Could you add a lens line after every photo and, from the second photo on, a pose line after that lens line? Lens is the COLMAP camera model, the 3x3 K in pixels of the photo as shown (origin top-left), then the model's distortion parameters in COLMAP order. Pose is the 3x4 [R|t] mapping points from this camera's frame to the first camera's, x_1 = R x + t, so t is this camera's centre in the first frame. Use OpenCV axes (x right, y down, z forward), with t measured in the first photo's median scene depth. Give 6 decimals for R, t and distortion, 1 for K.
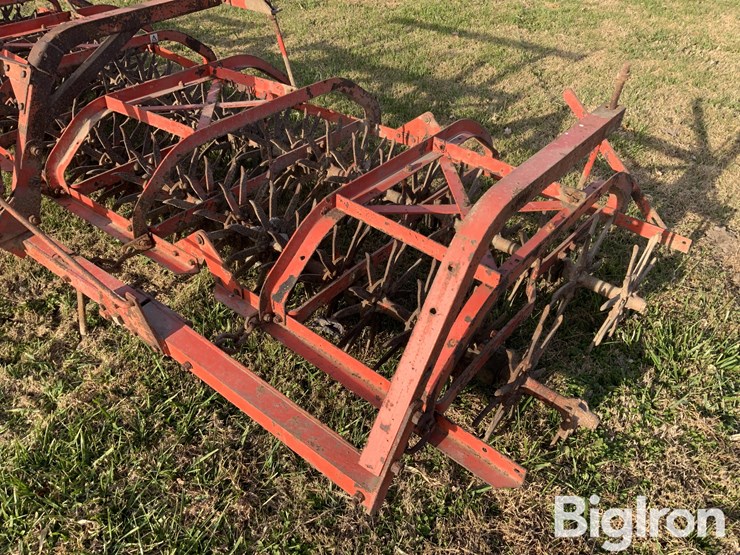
lens RADIAL K [[605.1, 0, 370.0], [0, 605.1, 277.5], [0, 0, 1]] dist [0.083715, -0.145242]
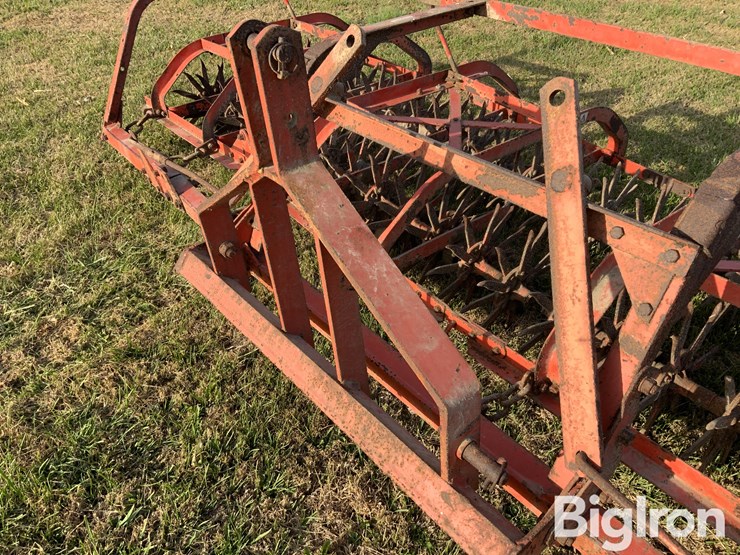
lens RADIAL K [[607.0, 0, 370.0], [0, 607.0, 277.5], [0, 0, 1]] dist [0.090153, -0.164827]
pose [[0.978860, 0.108635, -0.173294, -0.688122], [-0.112653, 0.993543, -0.013493, -0.262209], [0.170709, 0.032730, 0.984778, 0.408258]]
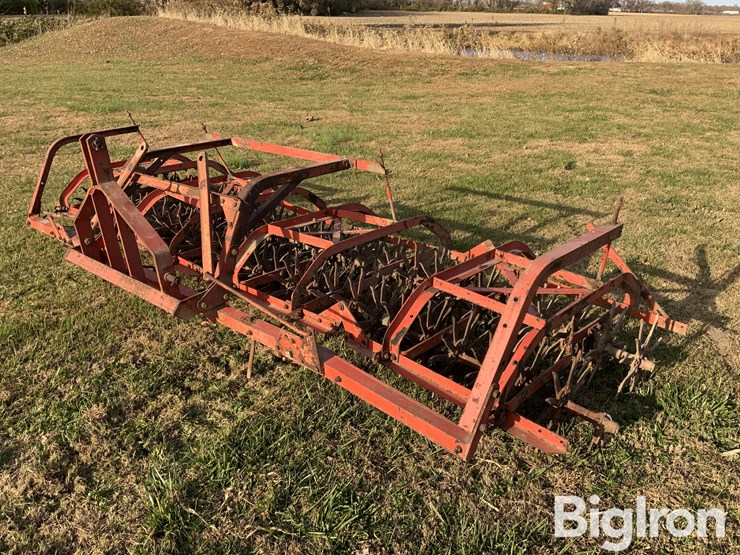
lens RADIAL K [[605.1, 0, 370.0], [0, 605.1, 277.5], [0, 0, 1]] dist [0.083715, -0.145242]
pose [[0.997212, 0.018745, -0.072229, -0.093272], [-0.037196, 0.963979, -0.263366, 0.239299], [0.064690, 0.265318, 0.961988, -0.422528]]
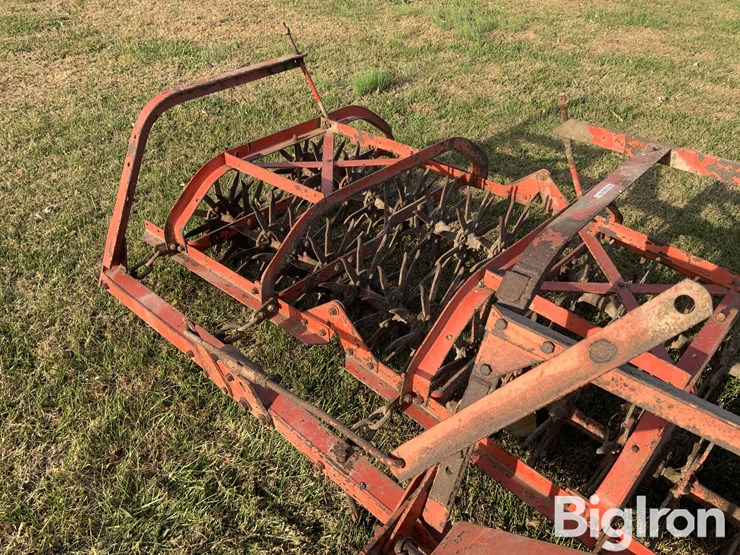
lens RADIAL K [[607.0, 0, 370.0], [0, 607.0, 277.5], [0, 0, 1]] dist [0.090153, -0.164827]
pose [[0.998759, 0.043438, -0.024382, -1.087768], [-0.044480, 0.998043, -0.043946, -0.530373], [0.022425, 0.044976, 0.998736, 0.626583]]
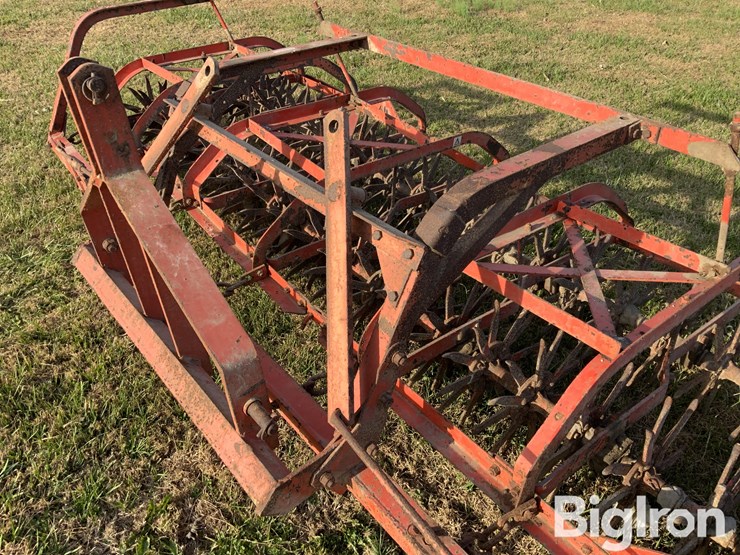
lens RADIAL K [[605.1, 0, 370.0], [0, 605.1, 277.5], [0, 0, 1]] dist [0.083715, -0.145242]
pose [[0.976135, 0.131711, -0.172665, -0.463508], [-0.139700, 0.989578, -0.034913, -0.262751], [0.166267, 0.058201, 0.984362, 0.322580]]
